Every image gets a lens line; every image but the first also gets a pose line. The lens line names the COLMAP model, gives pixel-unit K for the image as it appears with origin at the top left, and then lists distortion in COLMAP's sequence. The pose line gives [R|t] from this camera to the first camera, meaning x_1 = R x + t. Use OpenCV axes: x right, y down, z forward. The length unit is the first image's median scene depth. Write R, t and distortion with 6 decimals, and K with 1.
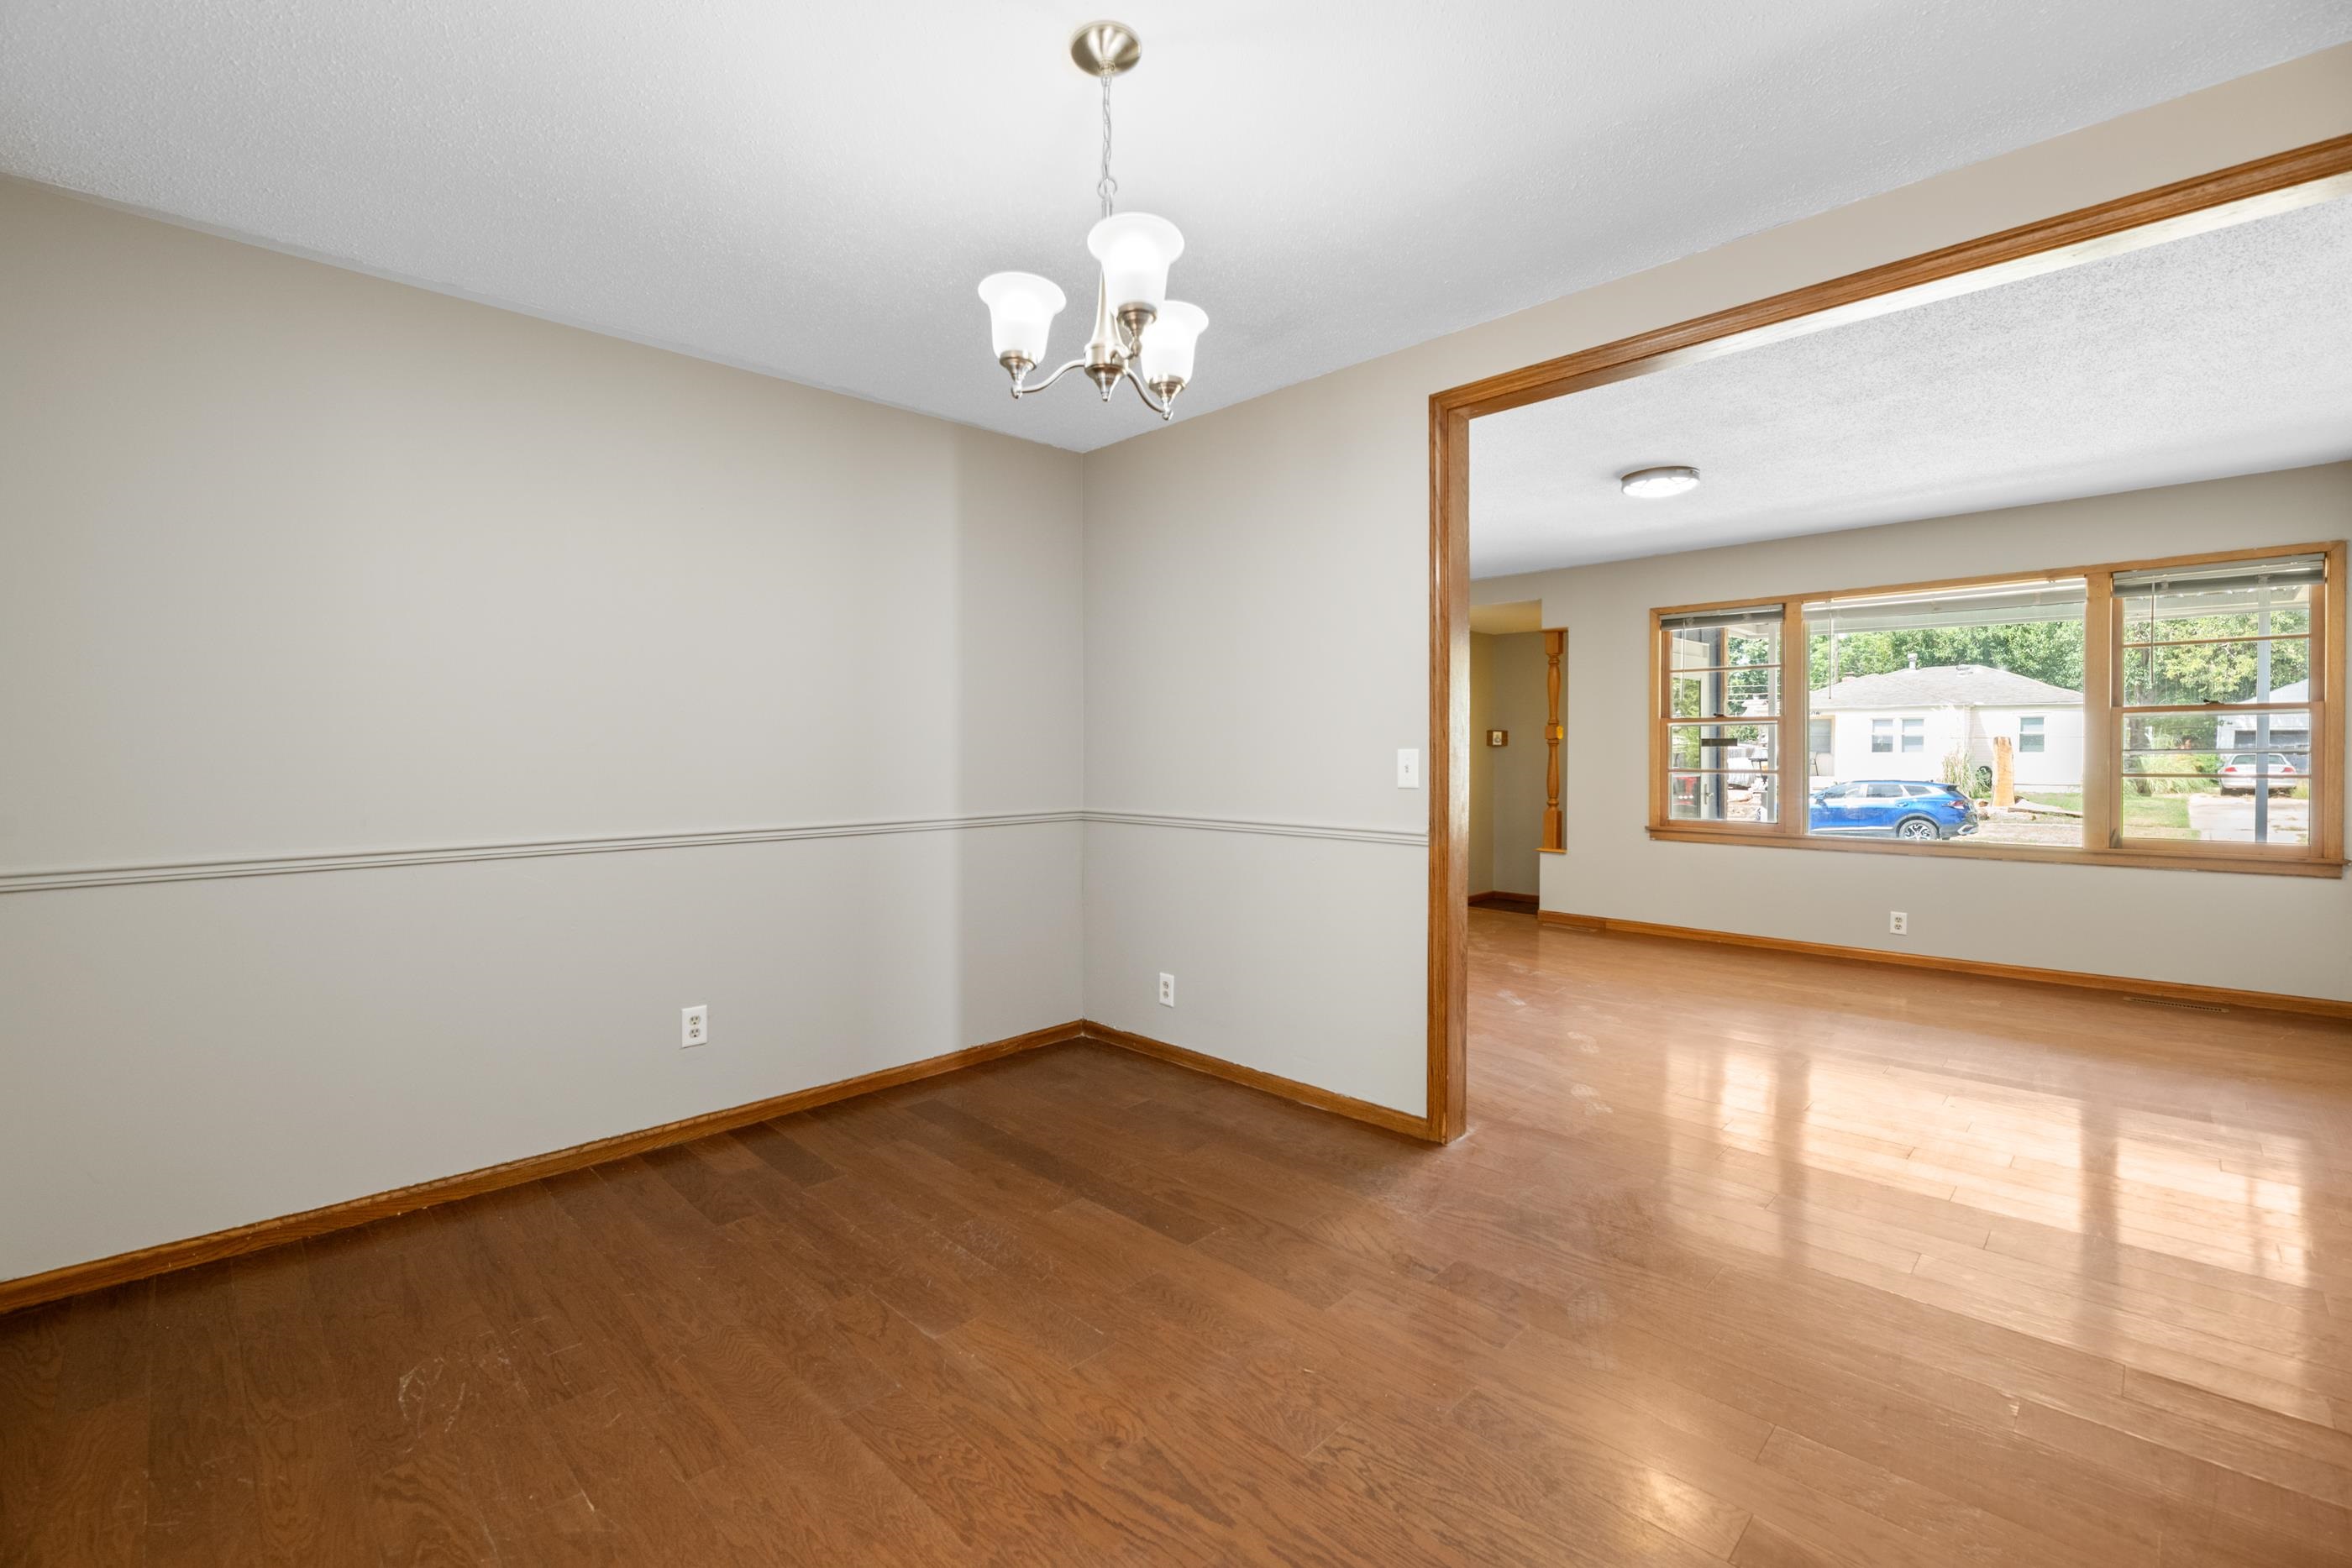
lens RADIAL K [[986.0, 0, 1164.2], [0, 986.0, 762.2], [0, 0, 1]] dist [-0.002886, -0.001693]
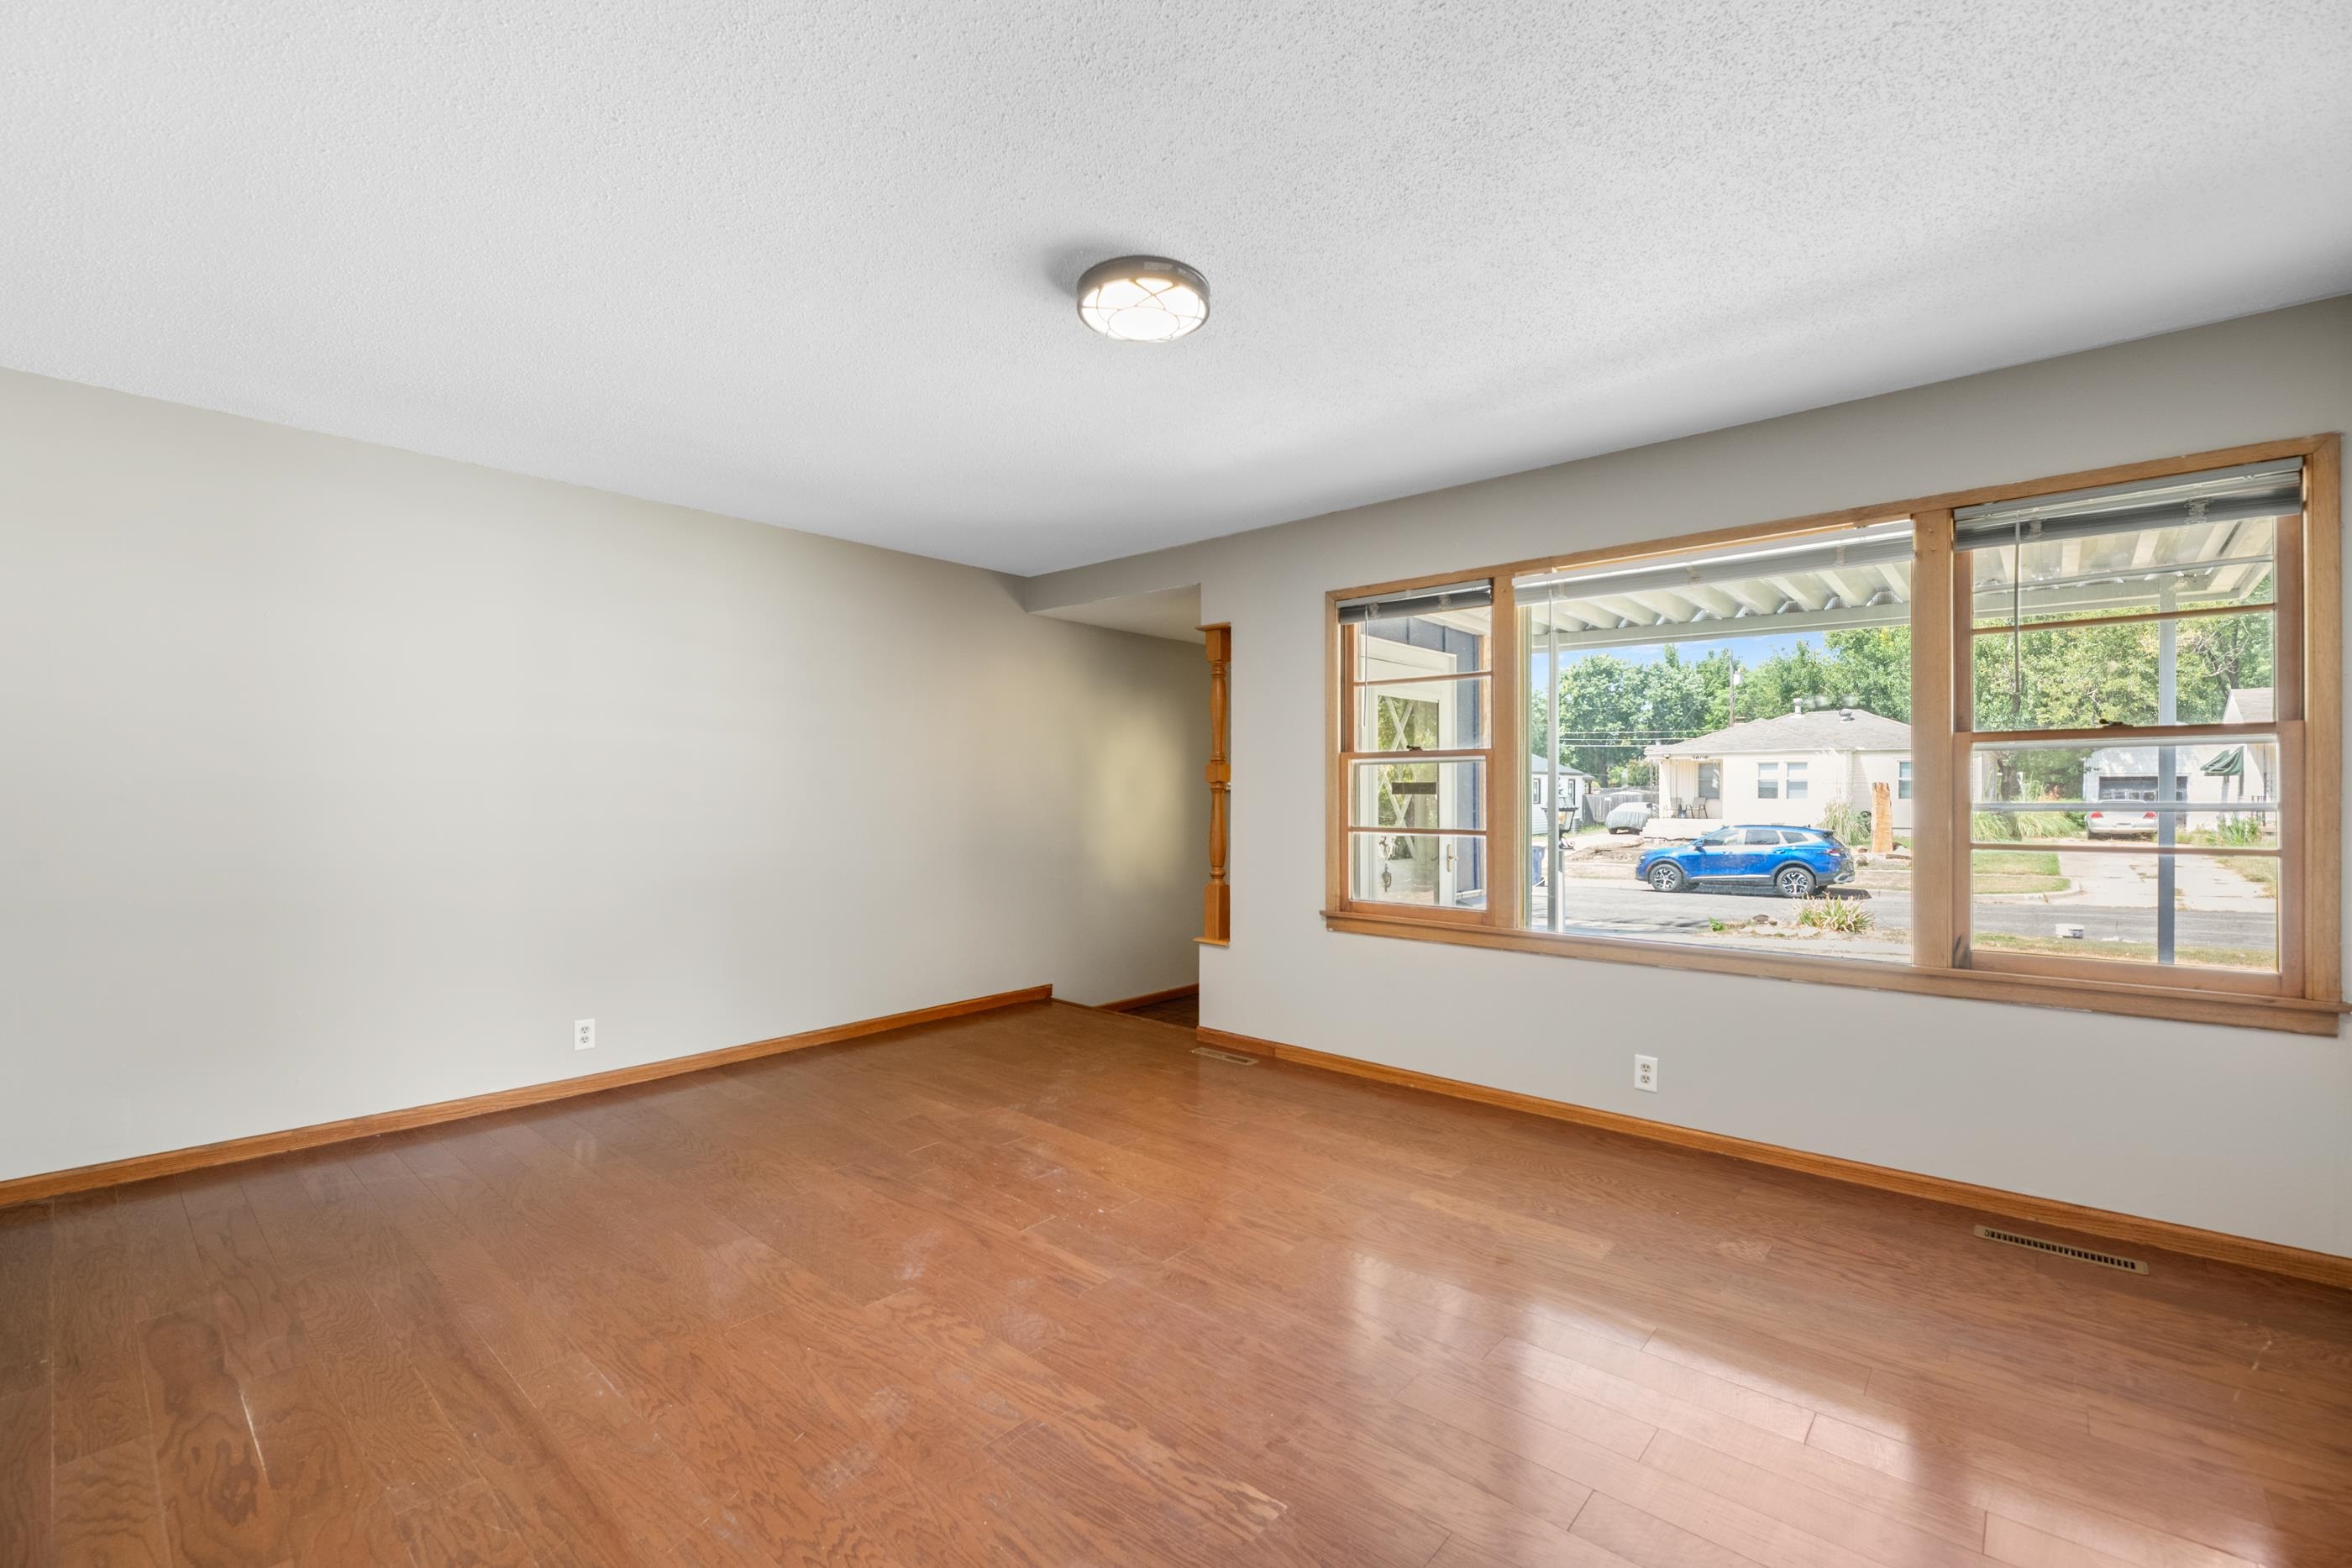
lens RADIAL K [[986.0, 0, 1160.4], [0, 986.0, 791.8], [0, 0, 1]] dist [-0.002886, -0.001693]
pose [[0.997709, 0.002958, 0.067586, 0.474813], [-0.002084, 0.999913, -0.012996, -0.011850], [-0.067619, 0.012825, 0.997629, 0.467410]]
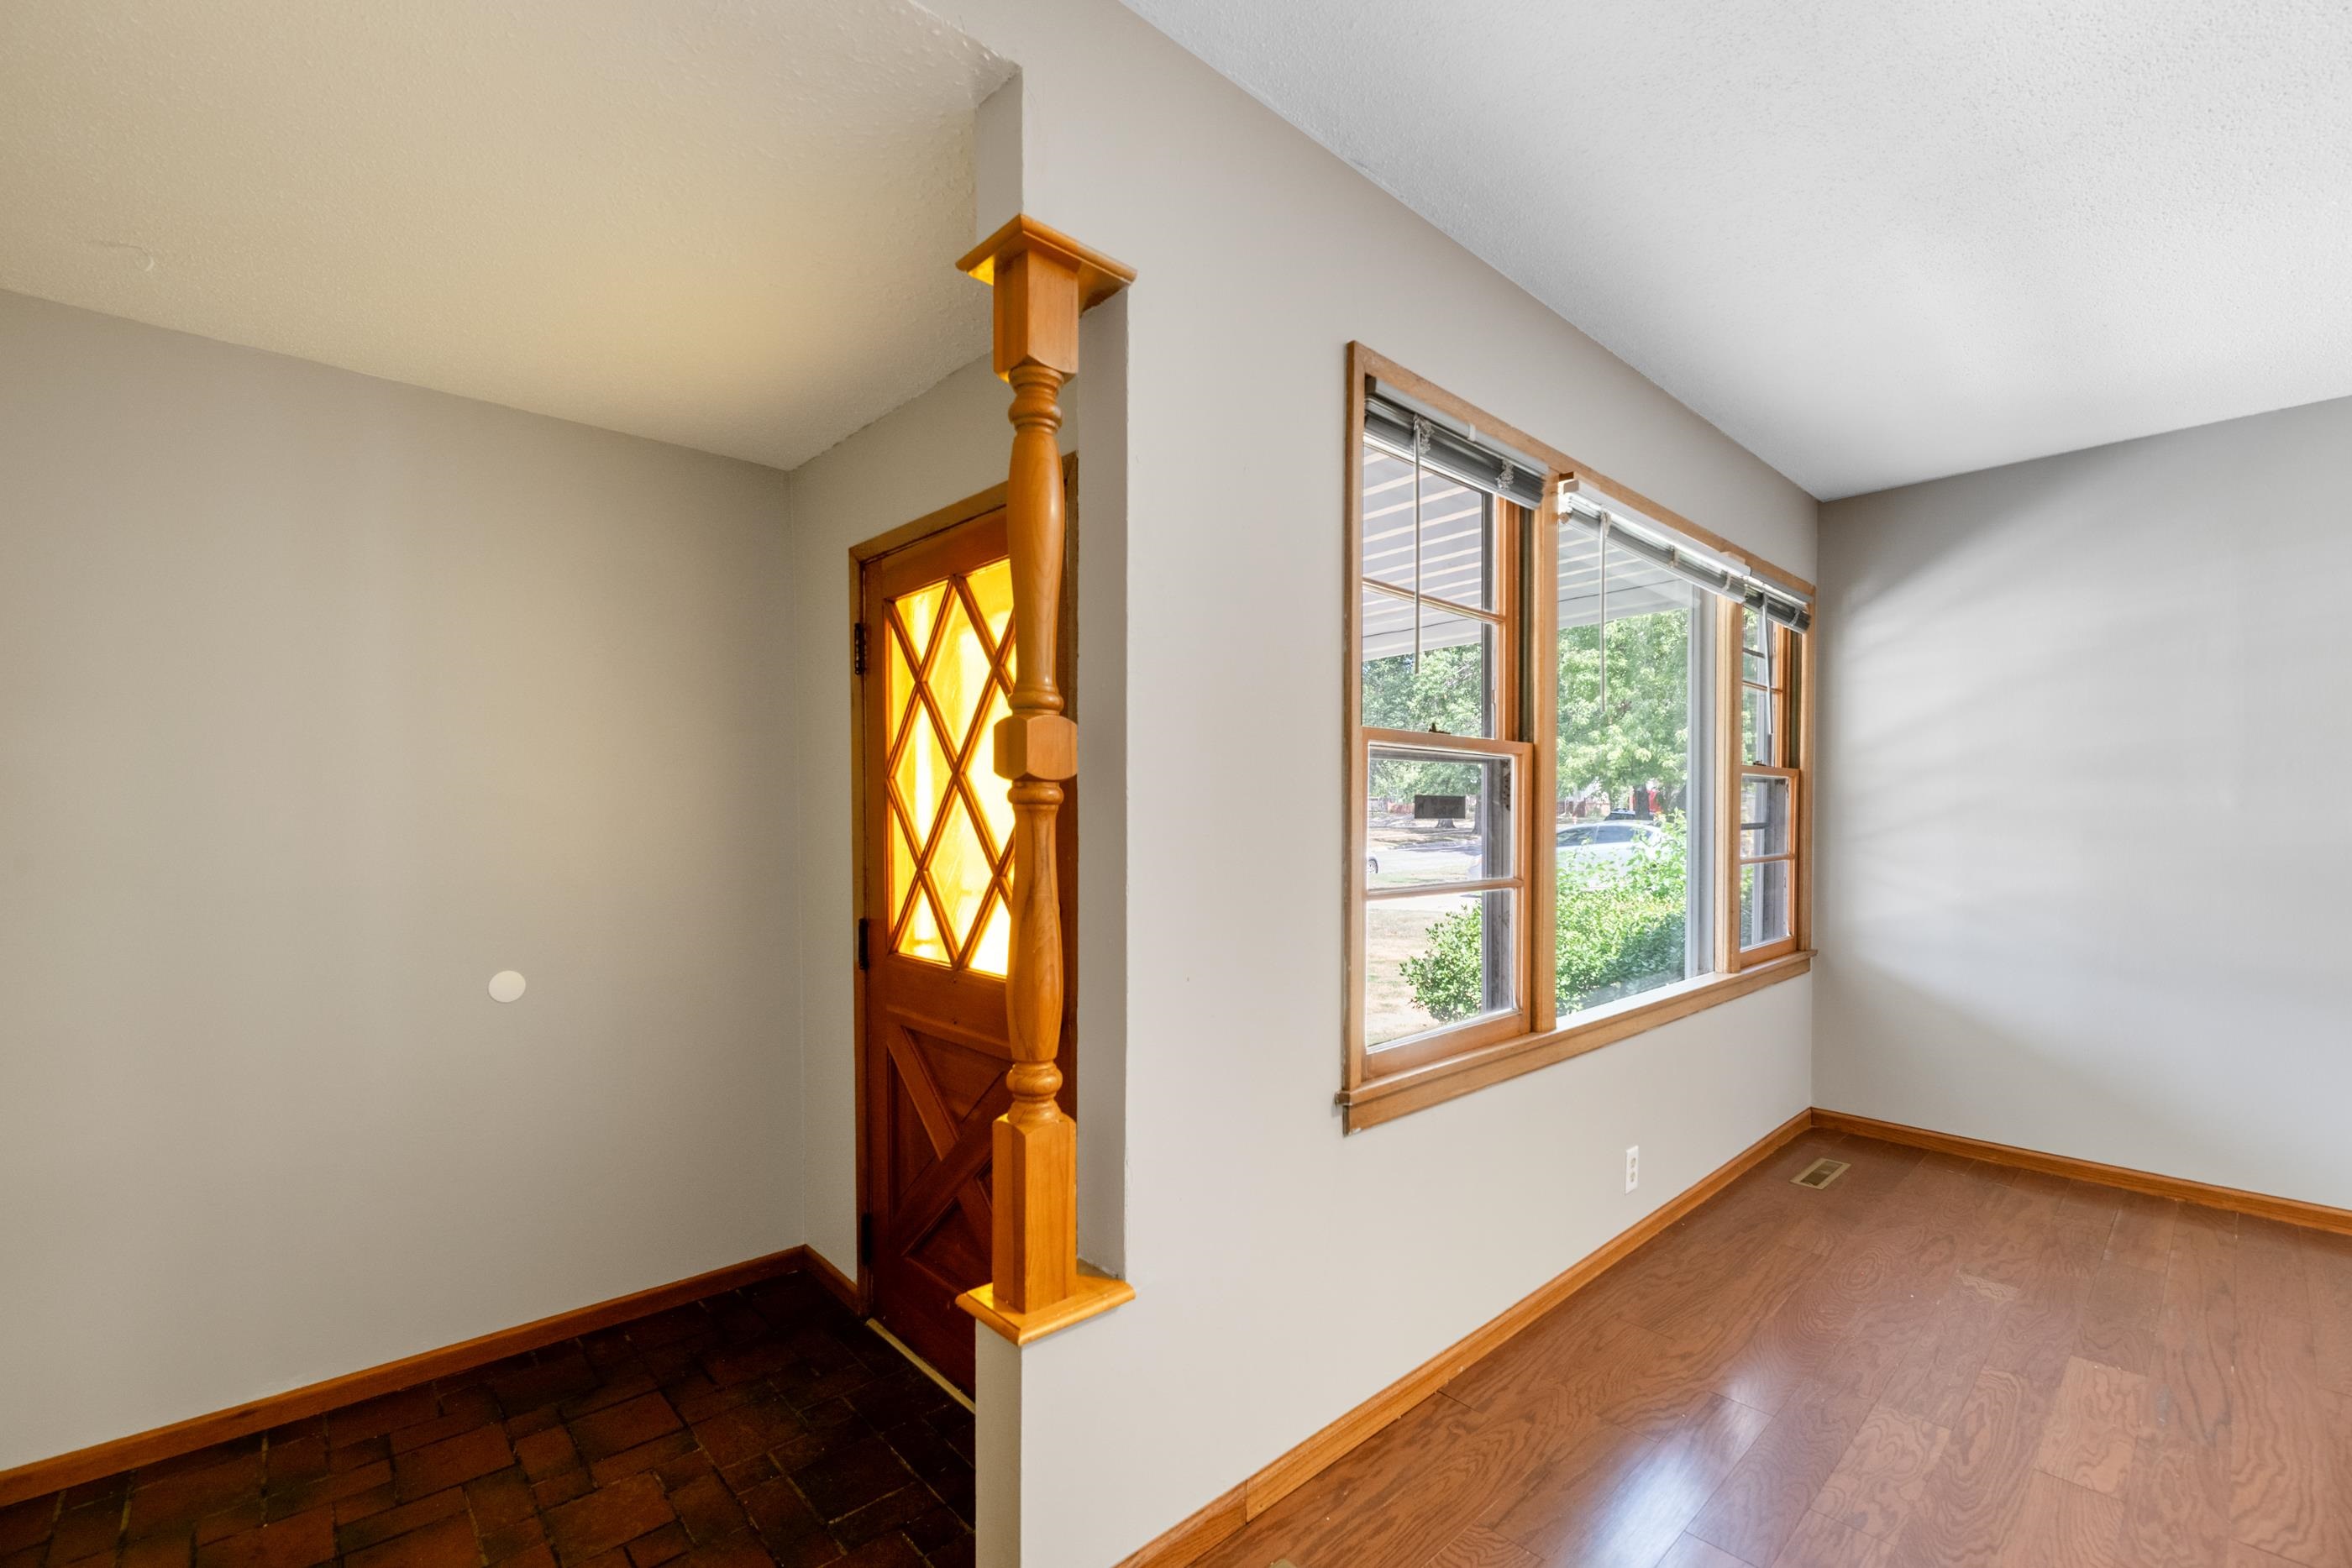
lens RADIAL K [[986.0, 0, 1171.5], [0, 986.0, 834.0], [0, 0, 1]] dist [-0.002886, -0.001693]
pose [[0.023302, -0.016595, 0.999591, 0.287550], [0.010168, 0.999814, 0.016362, -0.024068], [-0.999677, 0.009782, 0.023466, 1.494501]]
